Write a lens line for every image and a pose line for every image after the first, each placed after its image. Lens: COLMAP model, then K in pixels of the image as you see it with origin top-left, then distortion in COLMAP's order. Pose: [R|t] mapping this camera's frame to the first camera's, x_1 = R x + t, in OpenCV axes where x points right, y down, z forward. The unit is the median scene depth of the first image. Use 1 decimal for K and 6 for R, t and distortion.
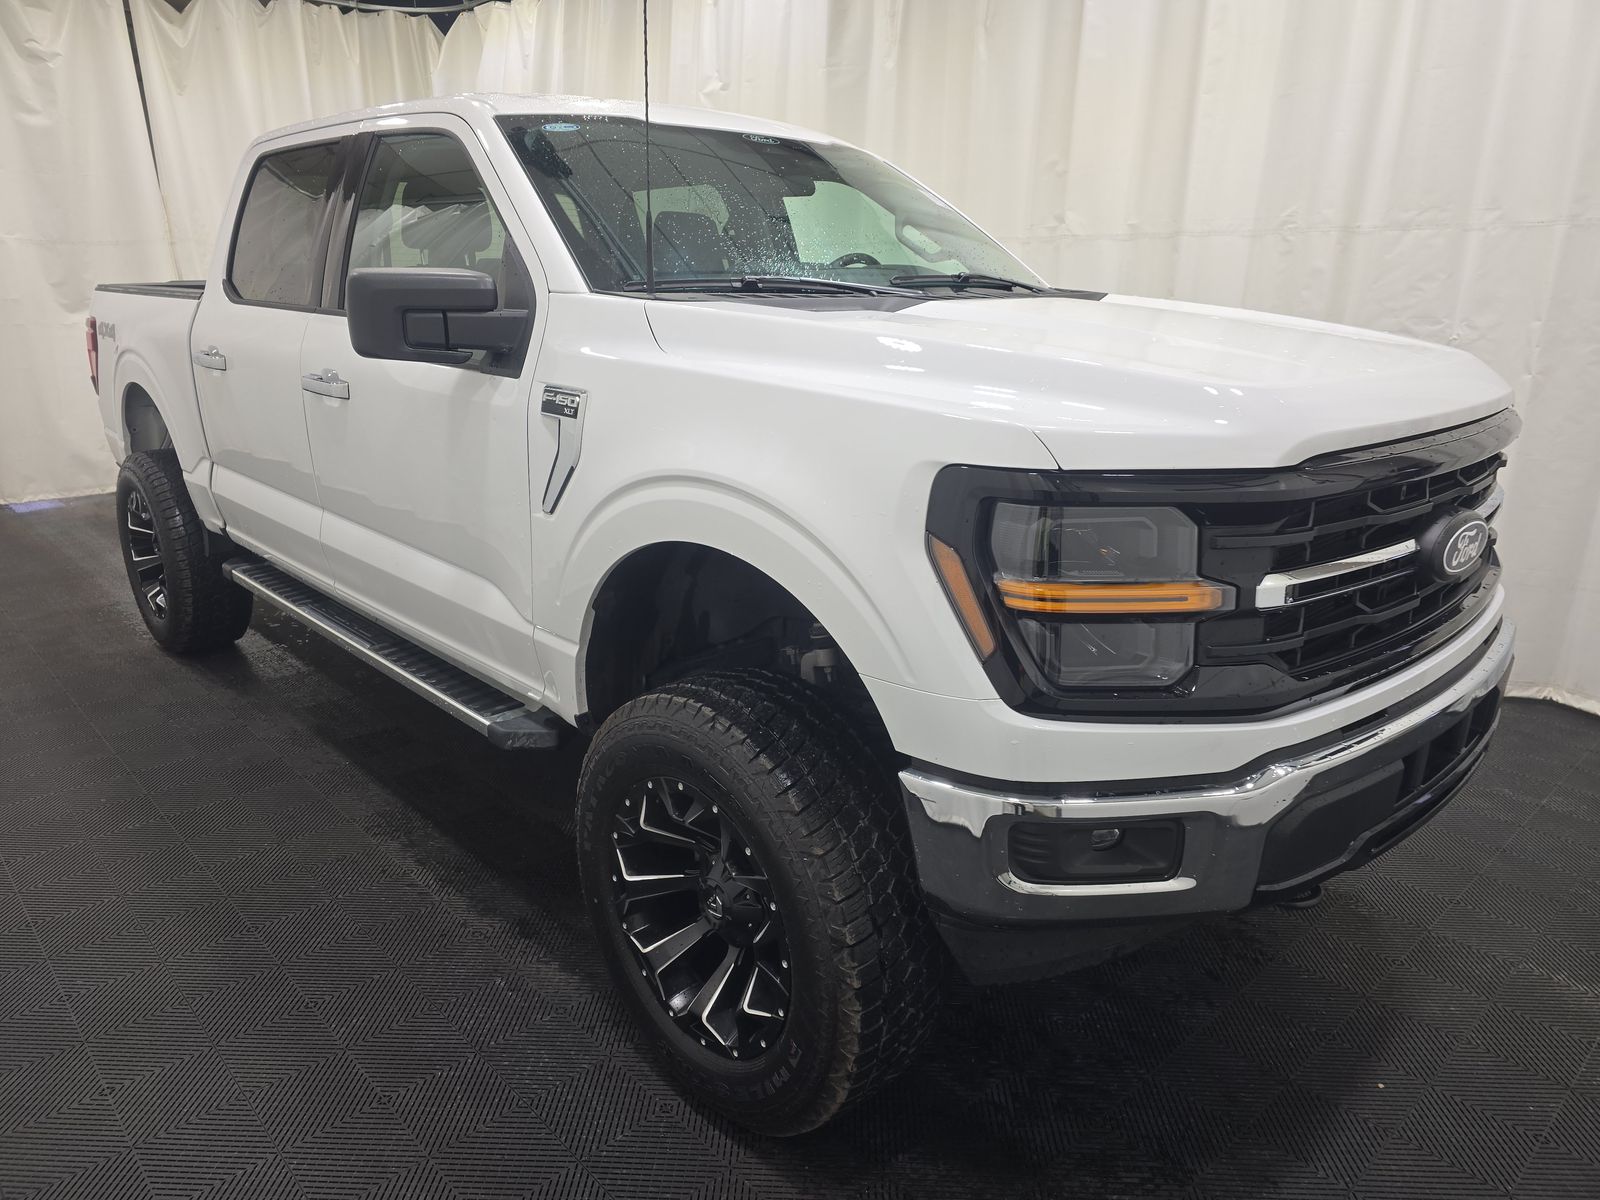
lens RADIAL K [[1060.0, 0, 800.0], [0, 1060.0, 600.0], [0, 0, 1]] dist [0.079630, -0.075750]
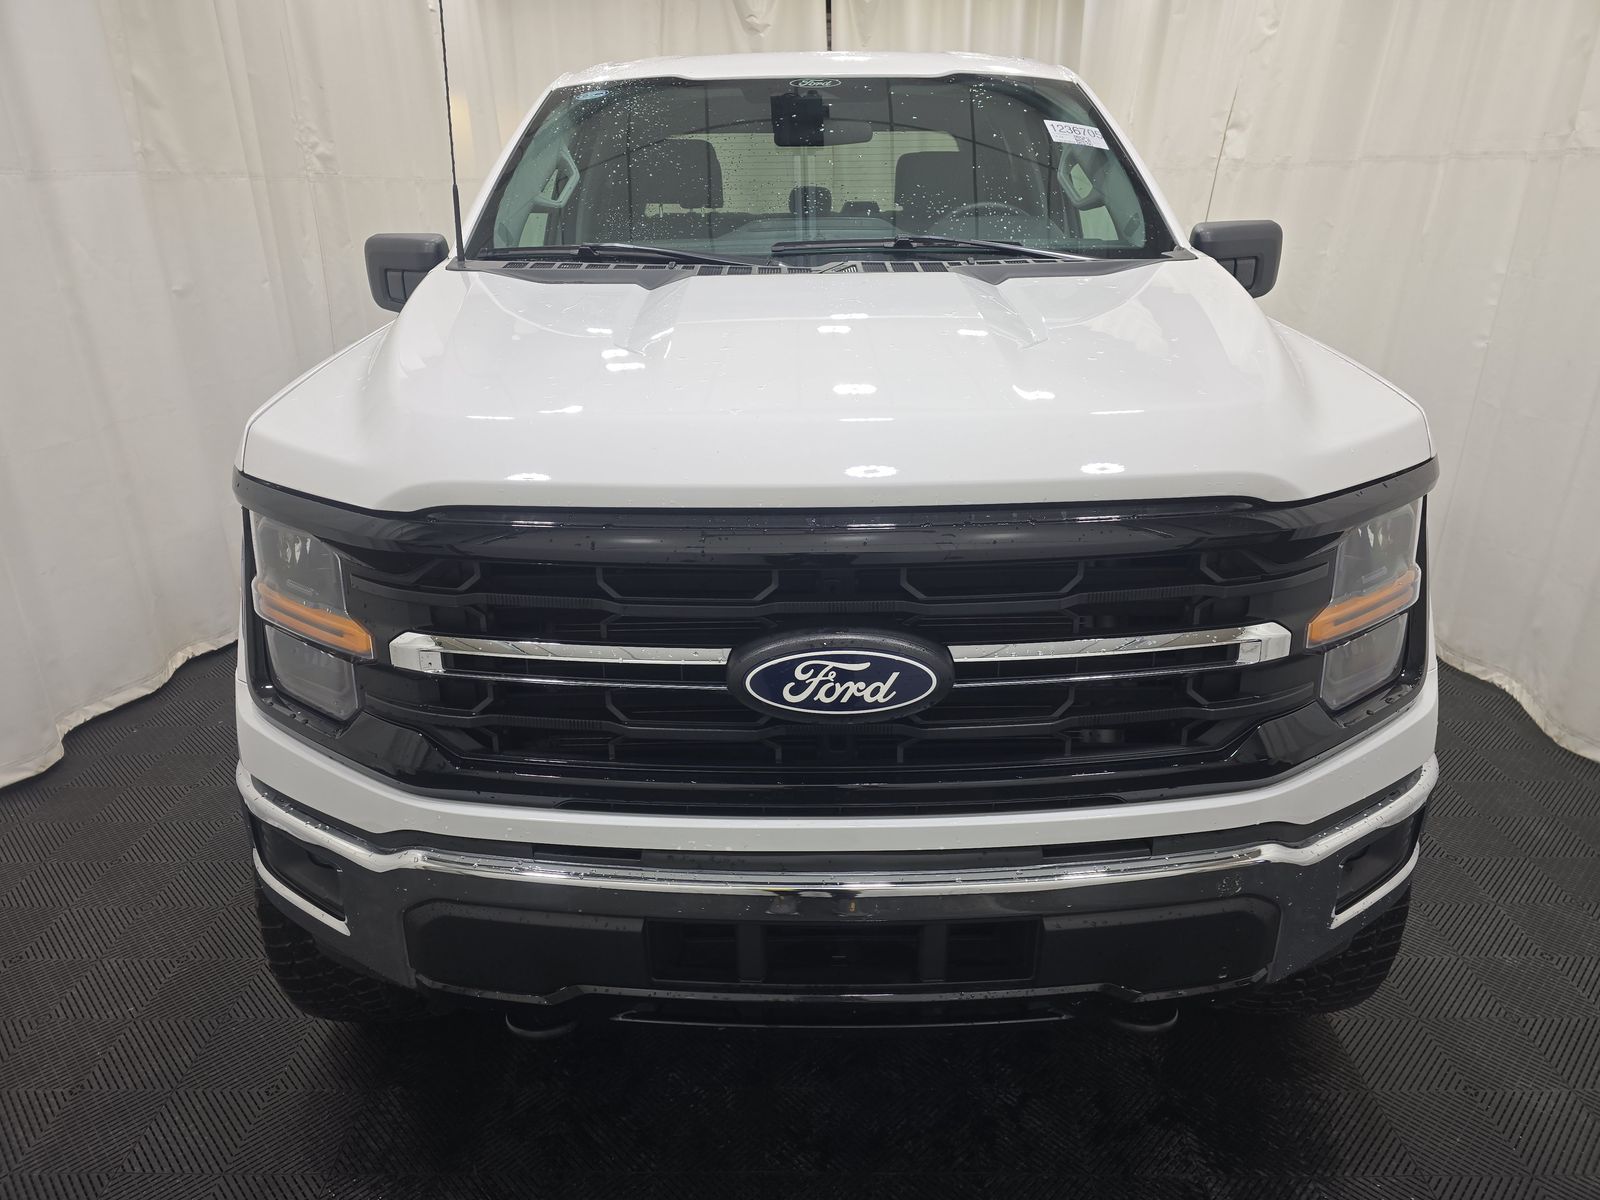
lens RADIAL K [[1060.0, 0, 800.0], [0, 1060.0, 600.0], [0, 0, 1]] dist [0.079630, -0.075750]
pose [[0.719722, 0.230345, -0.654936, 0.921383], [-0.183043, 0.972936, 0.141038, -0.171796], [0.669698, 0.018374, 0.742406, 0.432659]]
